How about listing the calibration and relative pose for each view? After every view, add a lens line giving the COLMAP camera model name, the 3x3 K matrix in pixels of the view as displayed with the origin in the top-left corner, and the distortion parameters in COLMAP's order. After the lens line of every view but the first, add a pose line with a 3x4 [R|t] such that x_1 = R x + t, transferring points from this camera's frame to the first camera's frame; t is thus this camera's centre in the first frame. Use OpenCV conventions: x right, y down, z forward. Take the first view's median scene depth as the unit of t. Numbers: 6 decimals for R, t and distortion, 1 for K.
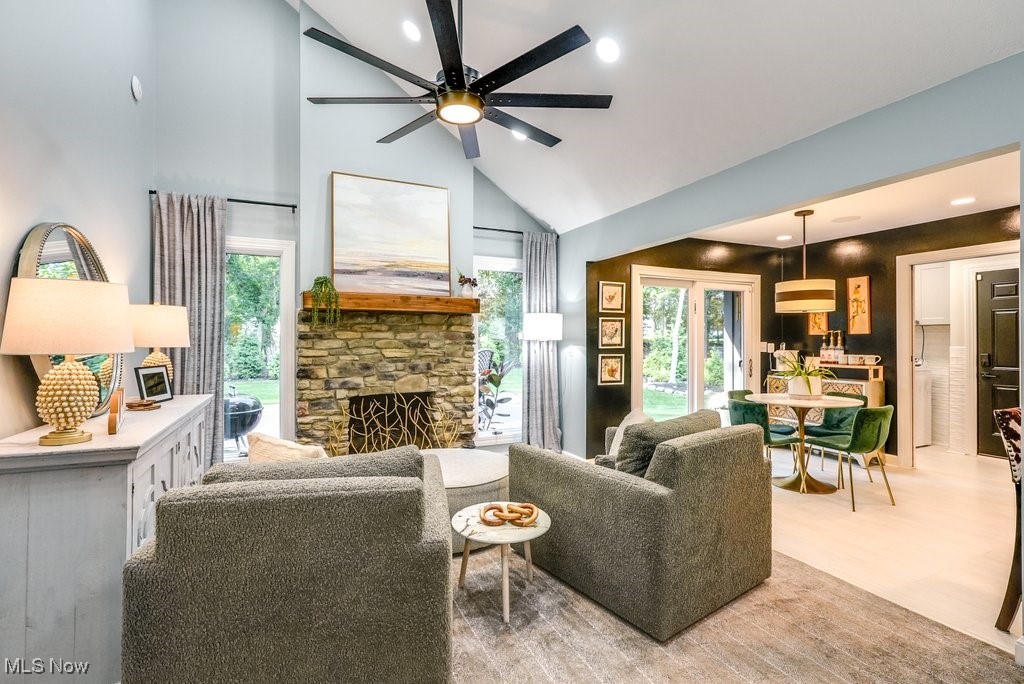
lens RADIAL K [[466.4, 0, 512.0], [0, 466.4, 341.3], [0, 0, 1]] dist [-0.001480, 0.000306]
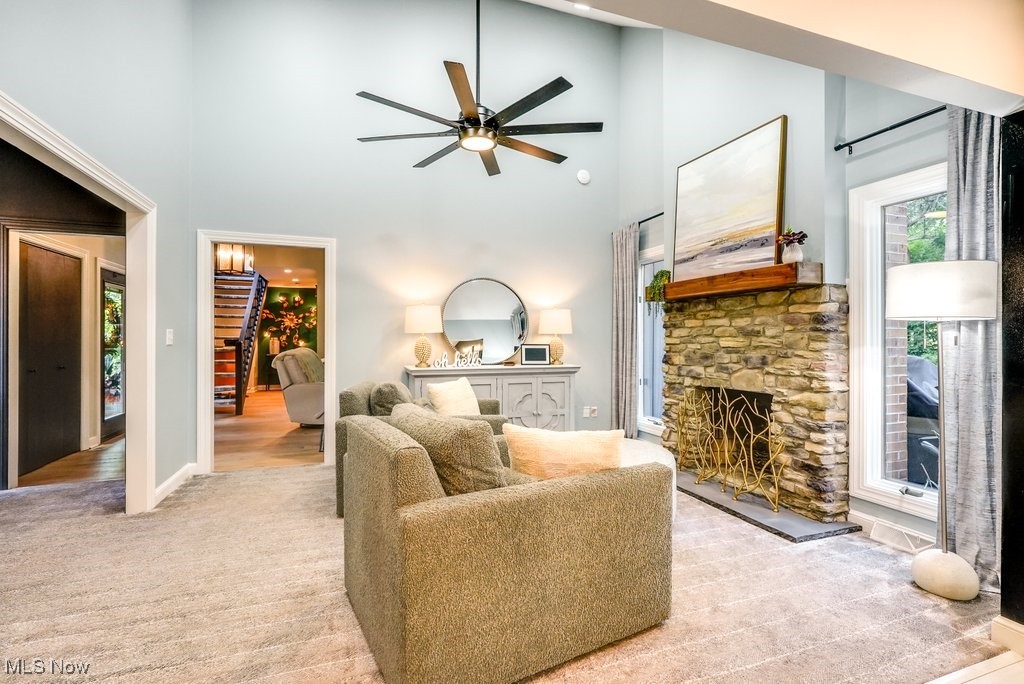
lens RADIAL K [[466.4, 0, 510.8], [0, 466.4, 338.4], [0, 0, 1]] dist [-0.001480, 0.000306]
pose [[-0.087000, 0.000128, -0.996208, 0.643025], [-0.001460, 0.999999, 0.000256, 0.018341], [0.996207, 0.001476, -0.087000, 0.669780]]
